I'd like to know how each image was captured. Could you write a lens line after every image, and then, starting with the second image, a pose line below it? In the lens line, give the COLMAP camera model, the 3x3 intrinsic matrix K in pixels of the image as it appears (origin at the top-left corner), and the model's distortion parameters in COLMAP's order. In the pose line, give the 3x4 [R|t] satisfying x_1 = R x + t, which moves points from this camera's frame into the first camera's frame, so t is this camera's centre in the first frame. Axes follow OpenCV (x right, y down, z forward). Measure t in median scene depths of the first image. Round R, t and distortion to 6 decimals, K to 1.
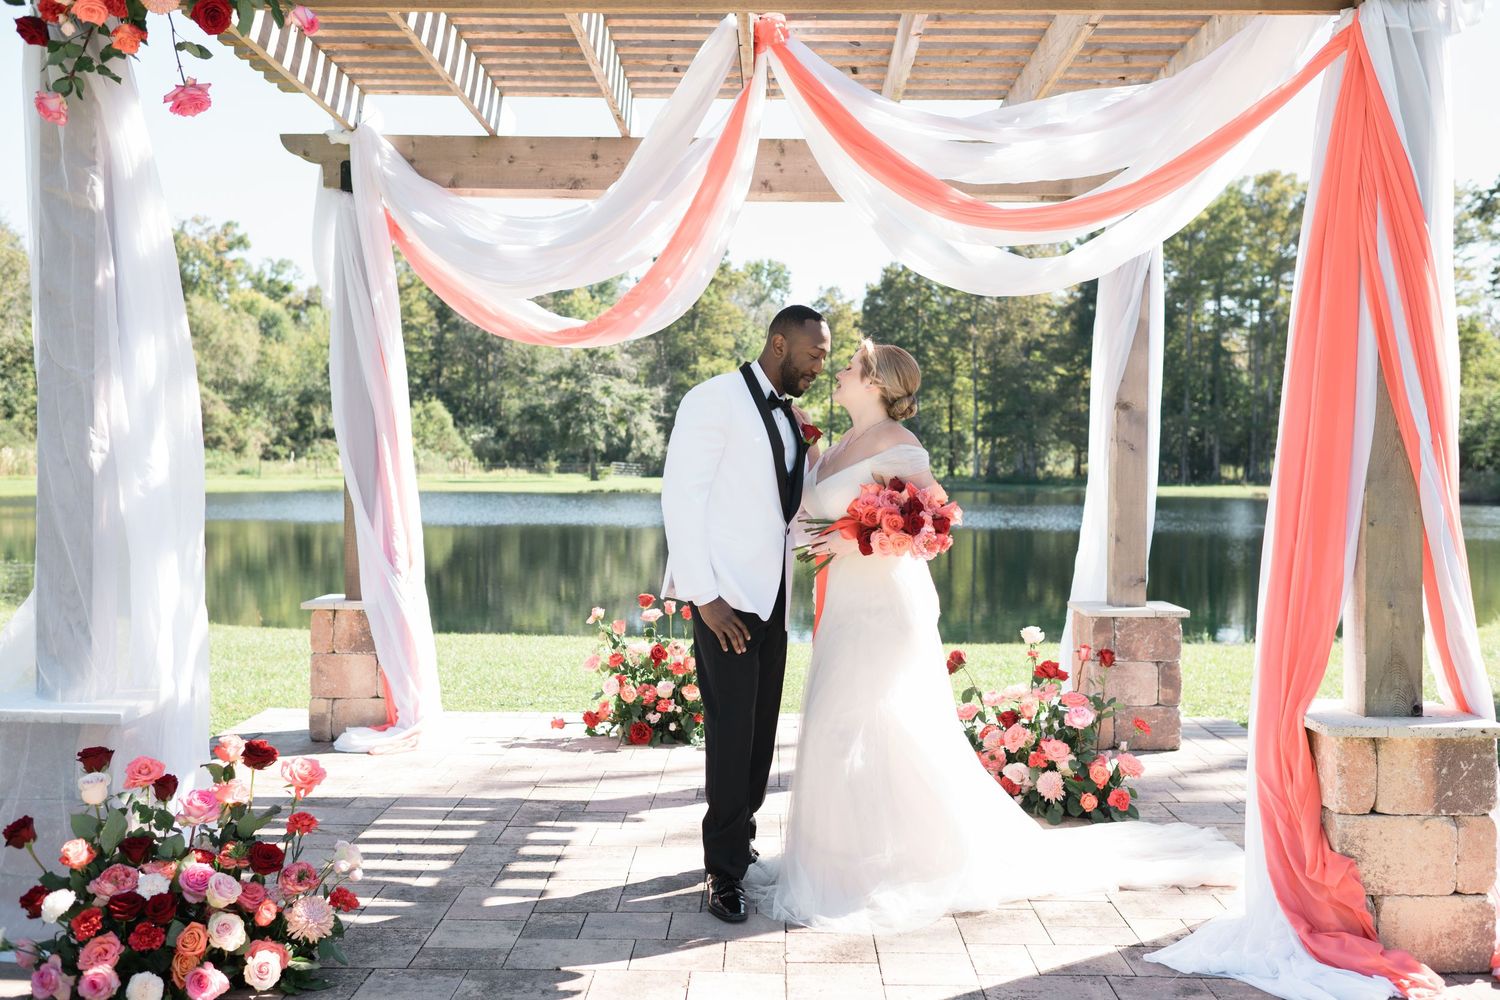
lens RADIAL K [[1472.7, 0, 748.8], [0, 1472.7, 517.7], [0, 0, 1]] dist [0.000910, 0.000000]
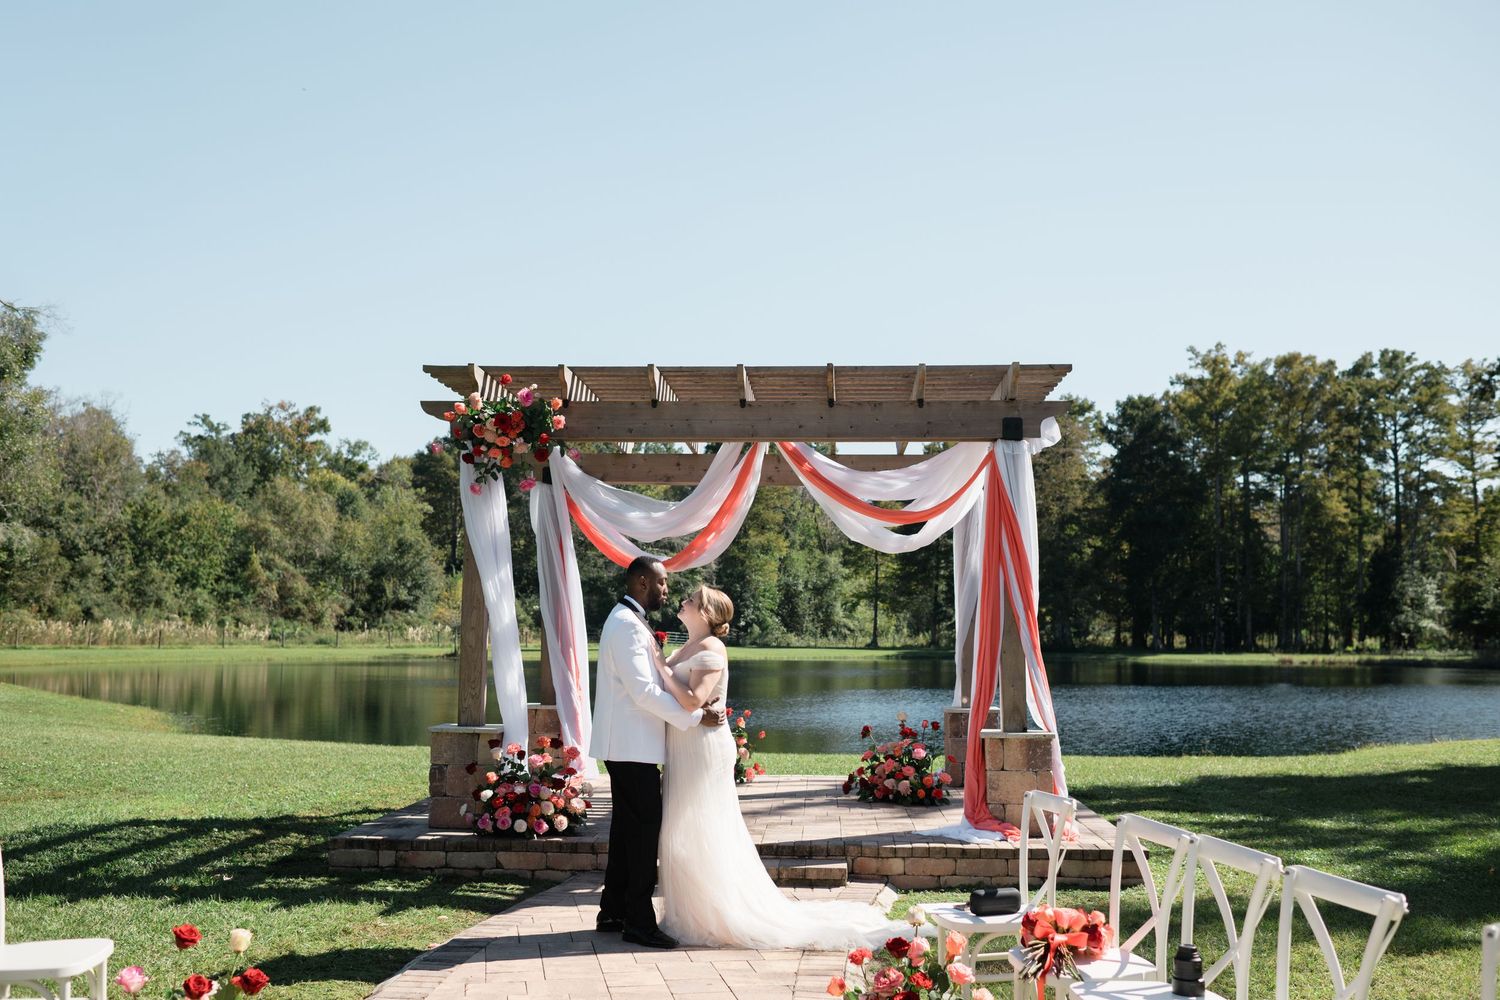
lens RADIAL K [[1472.7, 0, 754.4], [0, 1472.7, 509.2], [0, 0, 1]] dist [0.000910, 0.000000]
pose [[0.999502, -0.004642, -0.031208, 0.003467], [0.000854, 0.992735, -0.120320, 0.002490], [0.031540, 0.120234, 0.992244, -0.059103]]
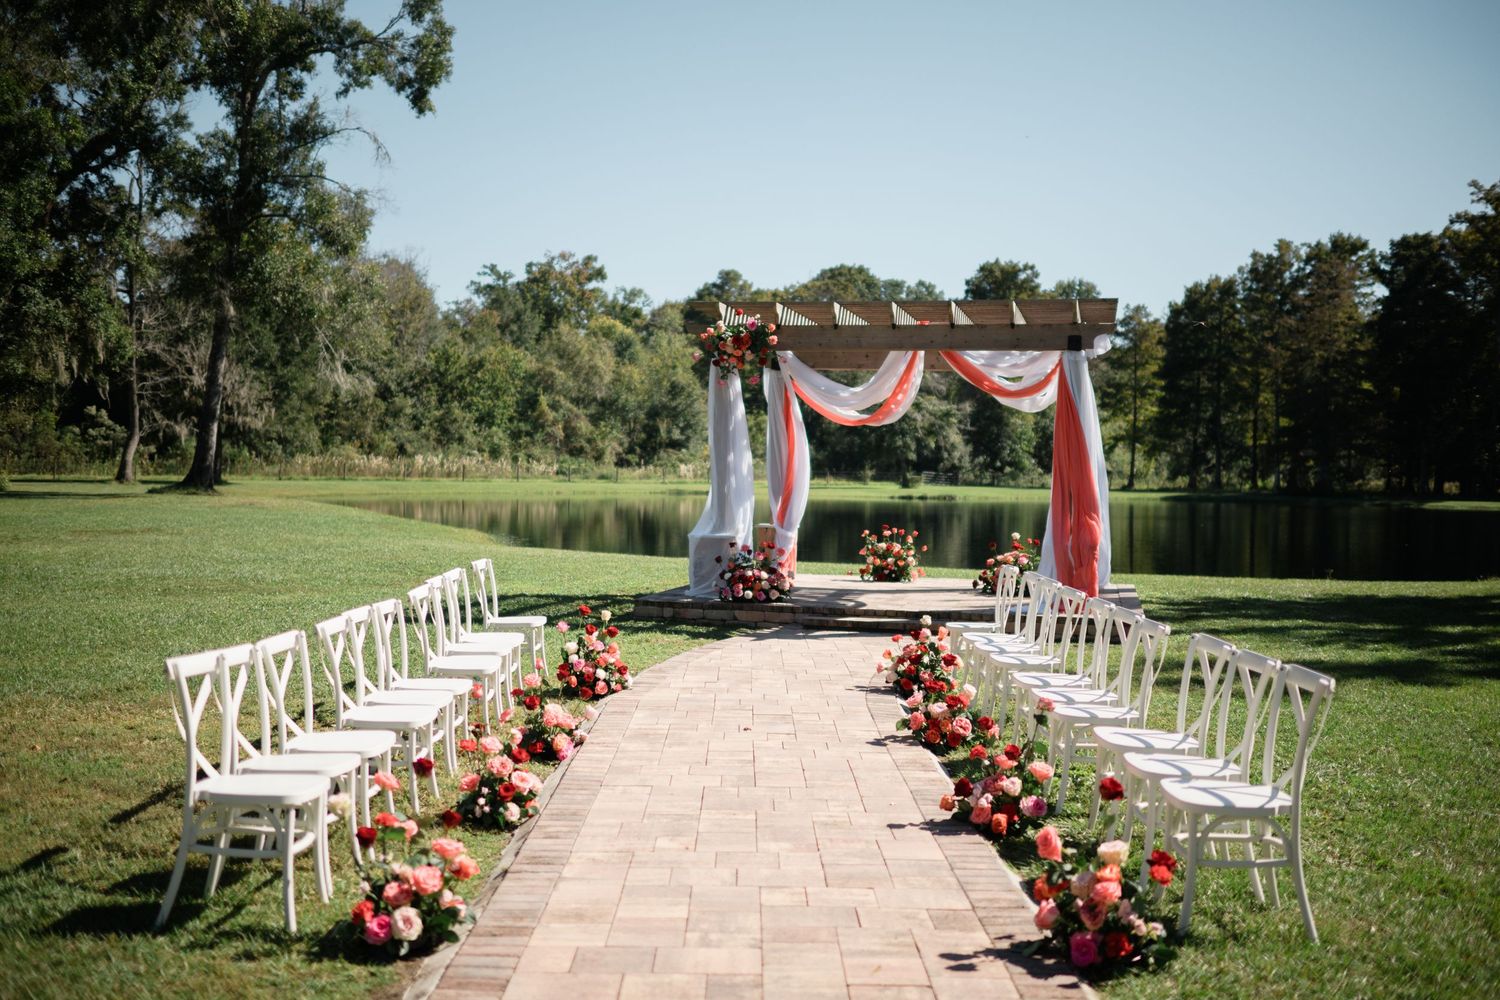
lens RADIAL K [[1472.7, 0, 753.8], [0, 1472.7, 512.8], [0, 0, 1]] dist [0.000910, 0.000000]
pose [[0.977533, 0.015475, -0.210216, 0.017655], [-0.017407, 0.999822, -0.007341, 0.003845], [0.210065, 0.010835, 0.977627, -0.111537]]
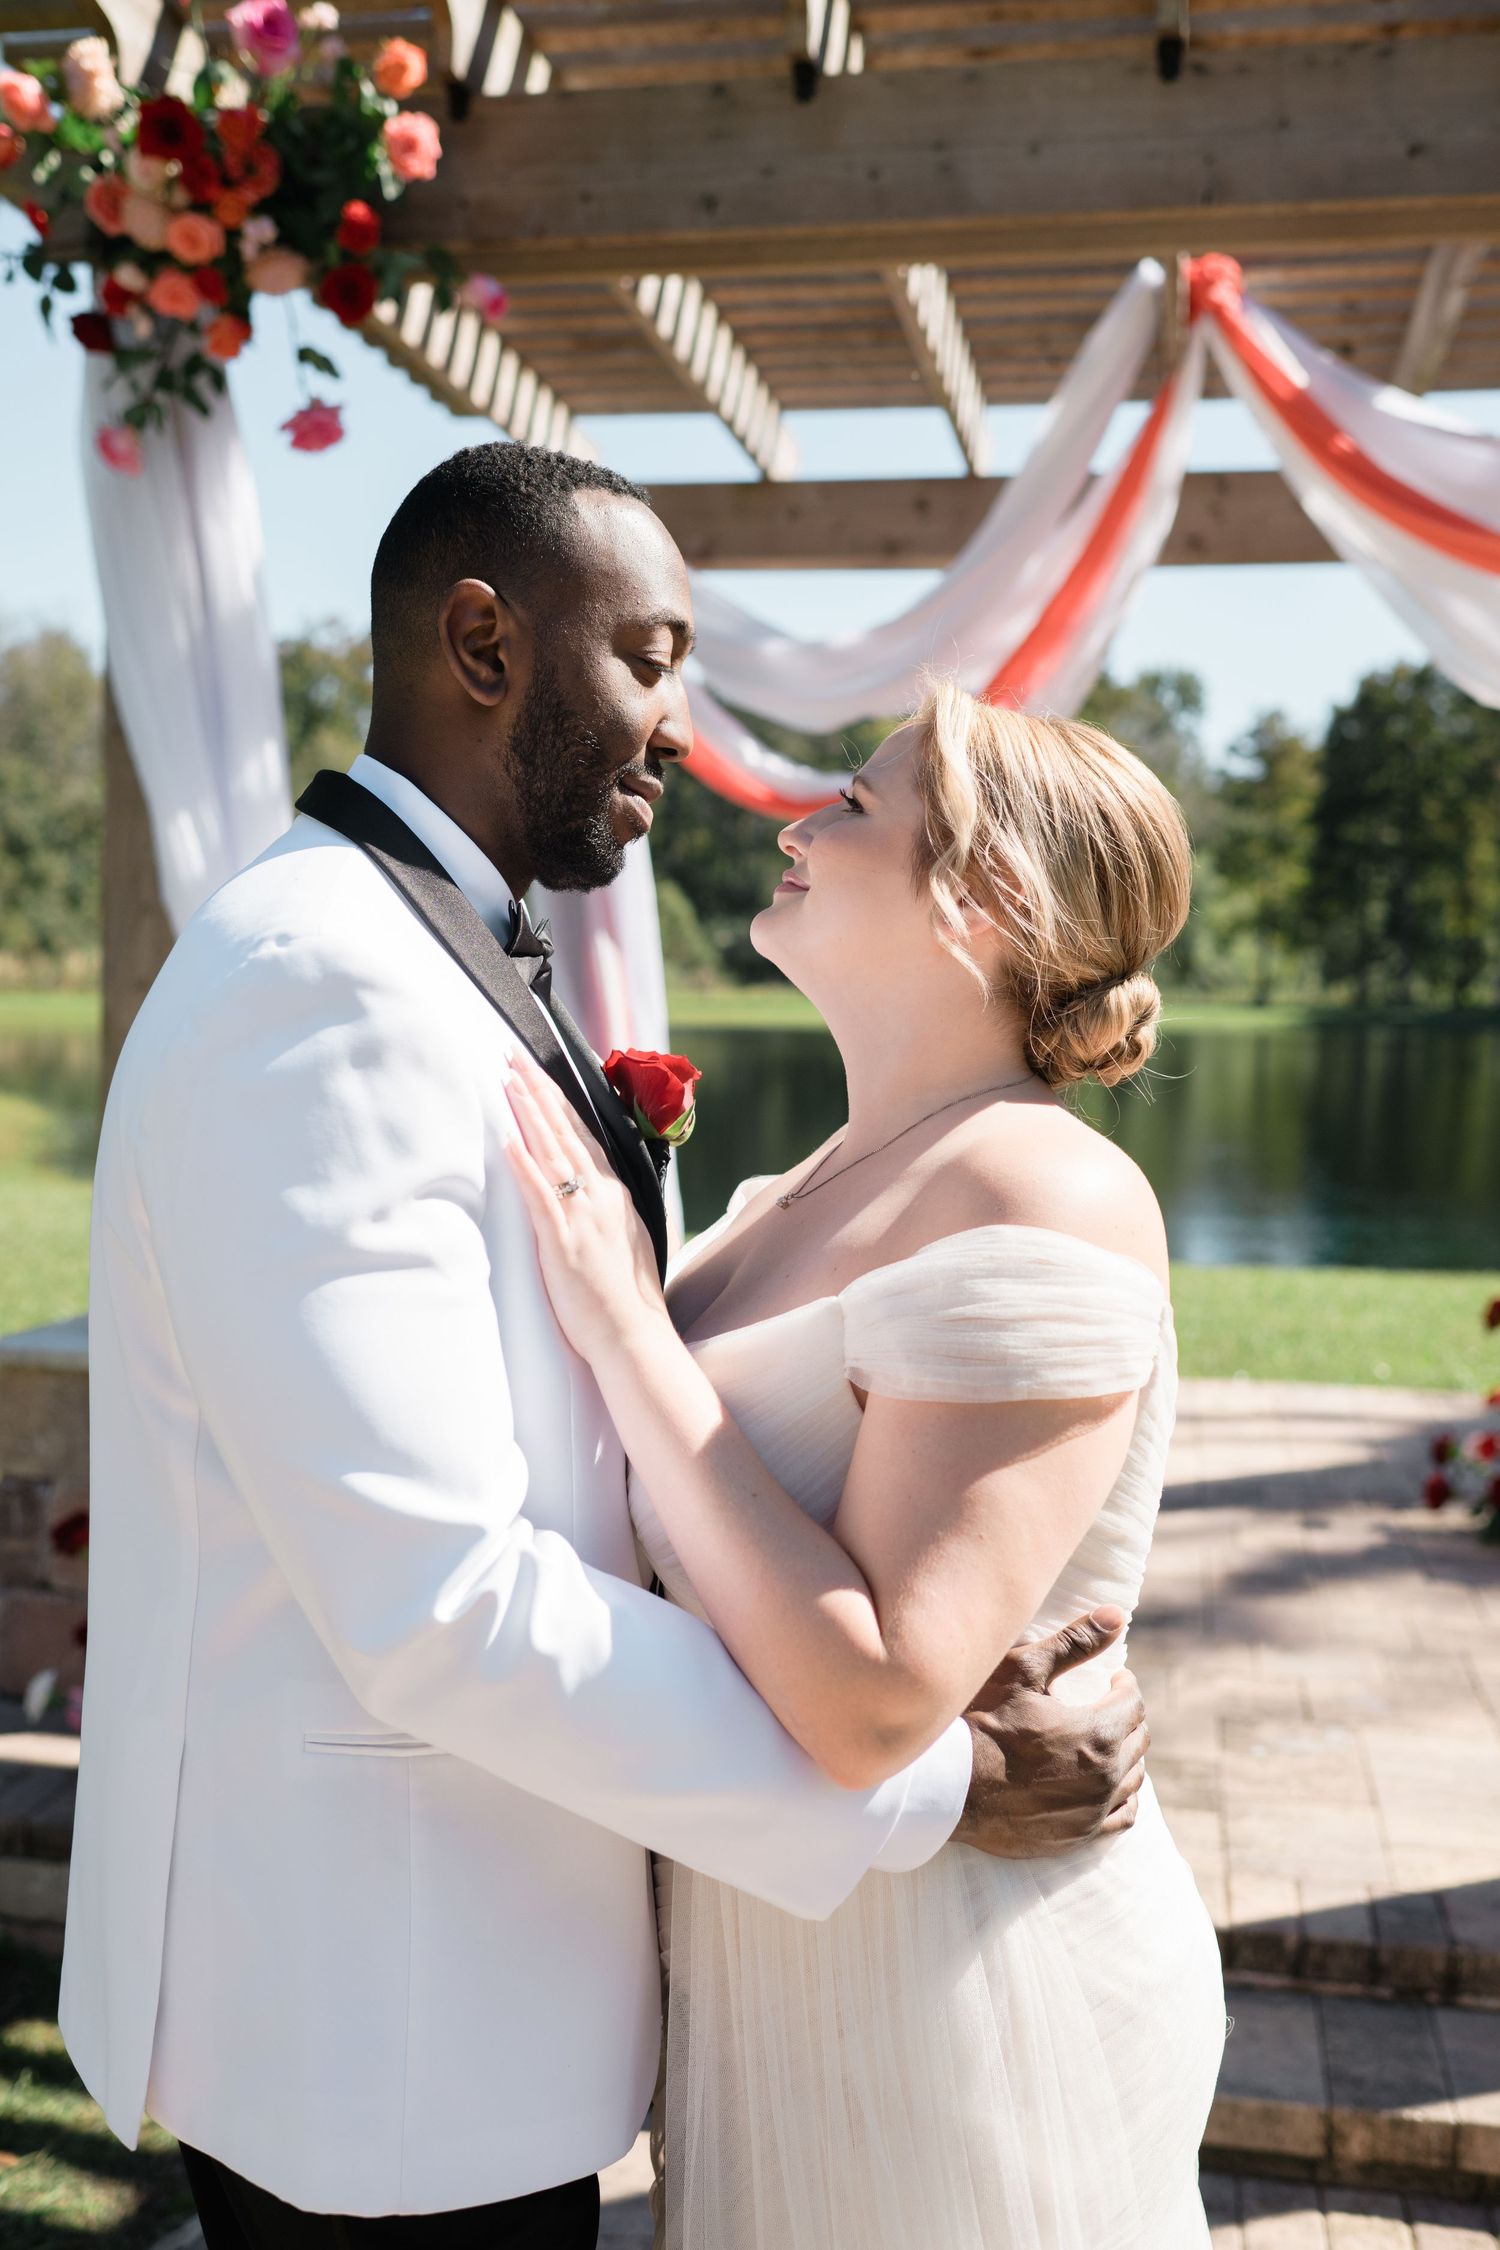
lens RADIAL K [[2209.1, 0, 729.8], [0, 2209.1, 1129.6], [0, 0, 1]] dist [0.000910, 0.000000]
pose [[0.983483, 0.019152, -0.179985, -0.000626], [-0.013618, 0.999397, 0.031929, -0.000259], [0.180488, -0.028950, 0.983151, 0.002287]]
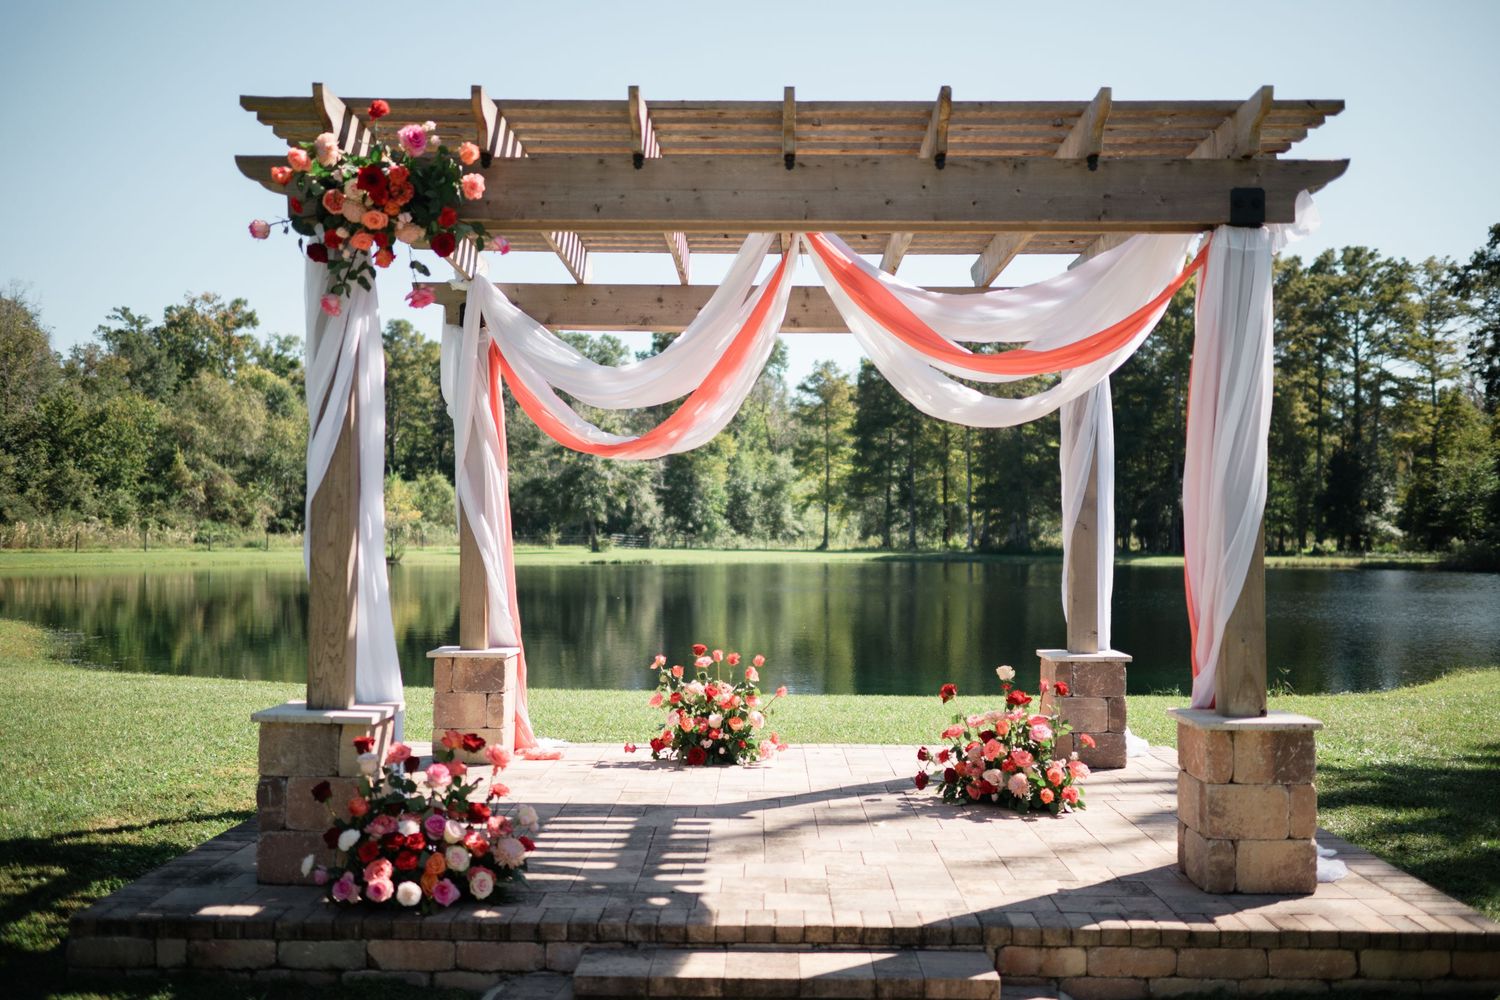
lens RADIAL K [[1472.7, 0, 749.8], [0, 1472.7, 506.3], [0, 0, 1]] dist [0.000910, 0.000000]
pose [[0.999990, -0.002536, 0.003719, -0.002251], [0.002739, 0.998437, -0.055819, 0.000301], [-0.003571, 0.055829, 0.998434, -0.018382]]
